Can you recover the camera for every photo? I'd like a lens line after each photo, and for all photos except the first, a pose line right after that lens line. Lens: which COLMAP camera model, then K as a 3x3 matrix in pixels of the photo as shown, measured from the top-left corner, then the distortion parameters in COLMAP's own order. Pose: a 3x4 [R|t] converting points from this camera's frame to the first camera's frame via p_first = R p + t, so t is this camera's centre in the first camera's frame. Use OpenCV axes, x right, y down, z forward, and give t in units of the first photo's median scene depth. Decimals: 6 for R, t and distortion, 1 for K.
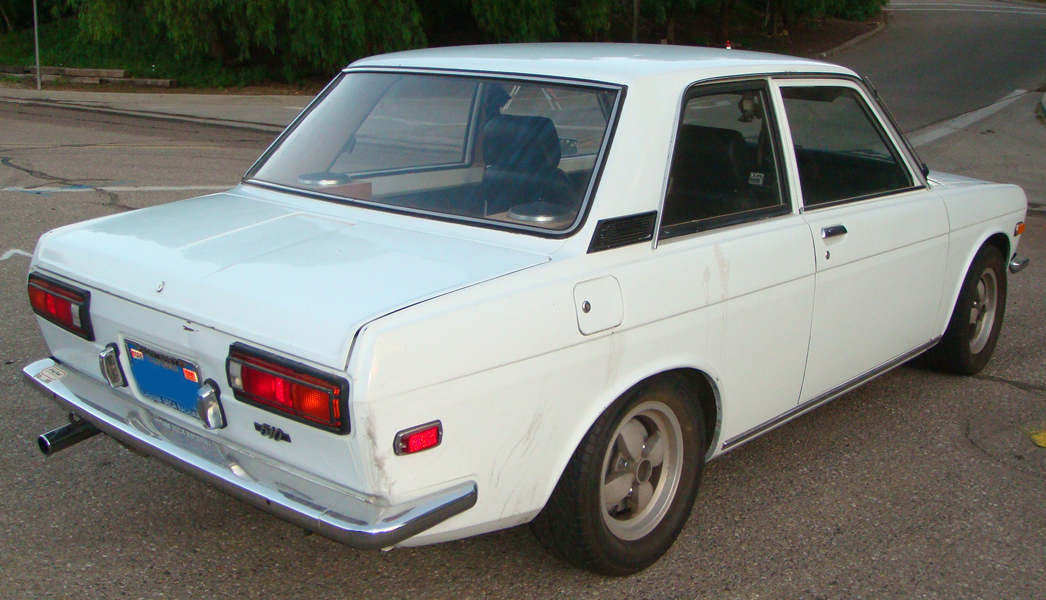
lens RADIAL K [[1109.0, 0, 523.0], [0, 1109.0, 300.0], [0, 0, 1]] dist [-0.123167, -0.007021]
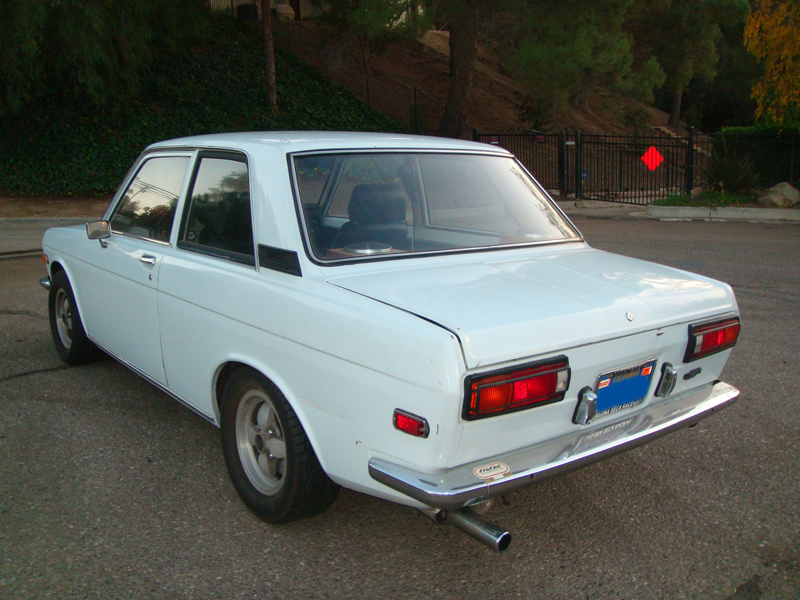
lens RADIAL K [[750.0, 0, 400.0], [0, 750.0, 300.0], [0, 0, 1]] dist [-0.132536, 0.004195]
pose [[0.184185, -0.204880, 0.961301, -1.182799], [0.216497, 0.962470, 0.163648, -0.225882], [-0.958752, 0.177977, 0.221628, 1.033909]]
